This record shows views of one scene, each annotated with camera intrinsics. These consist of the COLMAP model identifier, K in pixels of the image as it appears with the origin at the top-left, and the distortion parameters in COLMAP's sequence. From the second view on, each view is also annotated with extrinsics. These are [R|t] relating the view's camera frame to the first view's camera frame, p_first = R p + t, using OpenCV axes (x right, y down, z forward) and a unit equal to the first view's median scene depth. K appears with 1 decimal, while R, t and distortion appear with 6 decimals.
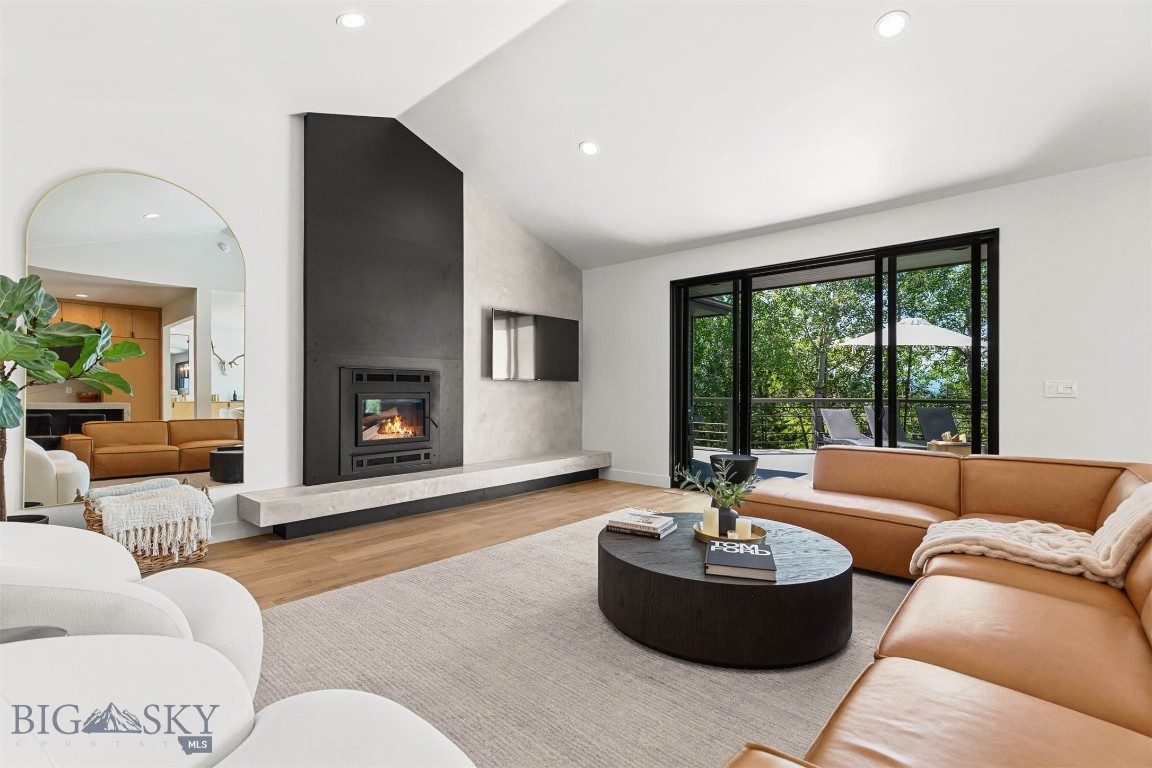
lens RADIAL K [[519.5, 0, 574.5], [0, 519.5, 387.0], [0, 0, 1]] dist [0.005576, -0.001081]
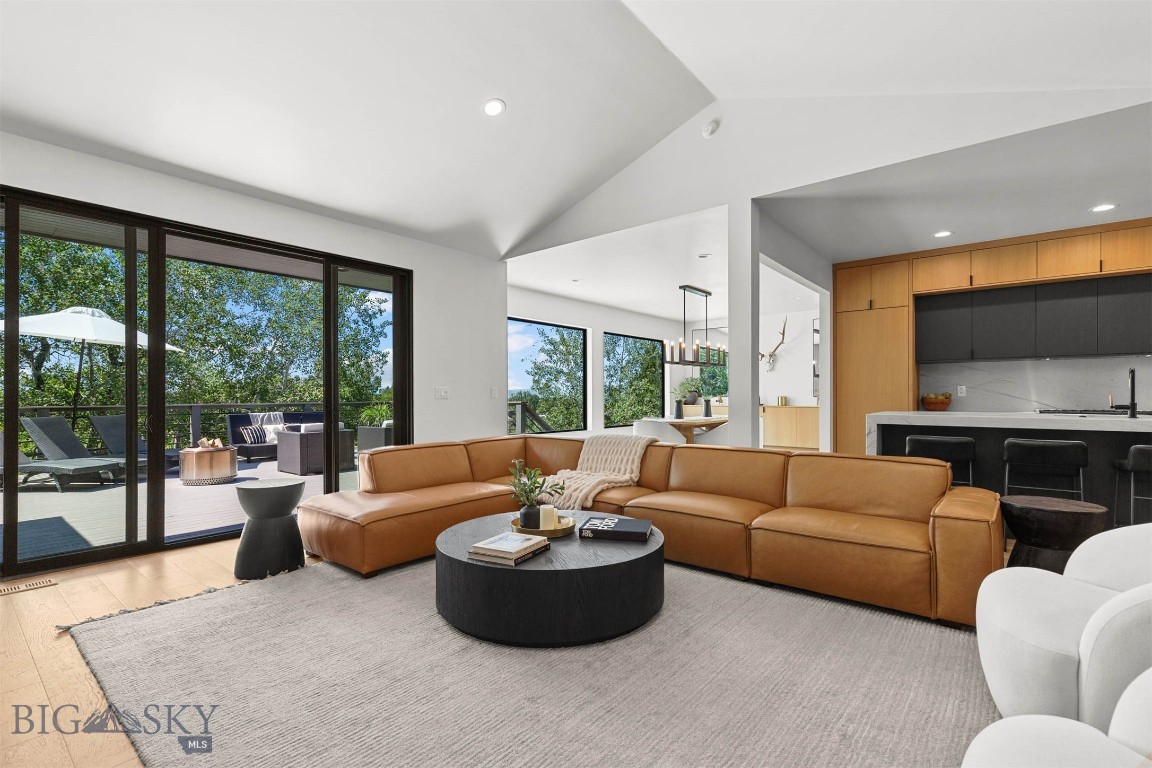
lens RADIAL K [[519.5, 0, 572.1], [0, 519.5, 398.2], [0, 0, 1]] dist [0.005576, -0.001081]
pose [[-0.034585, -0.008137, 0.999369, -0.414130], [-0.001525, 0.999966, 0.008089, 0.004188], [-0.999401, -0.001245, -0.034596, 0.519424]]
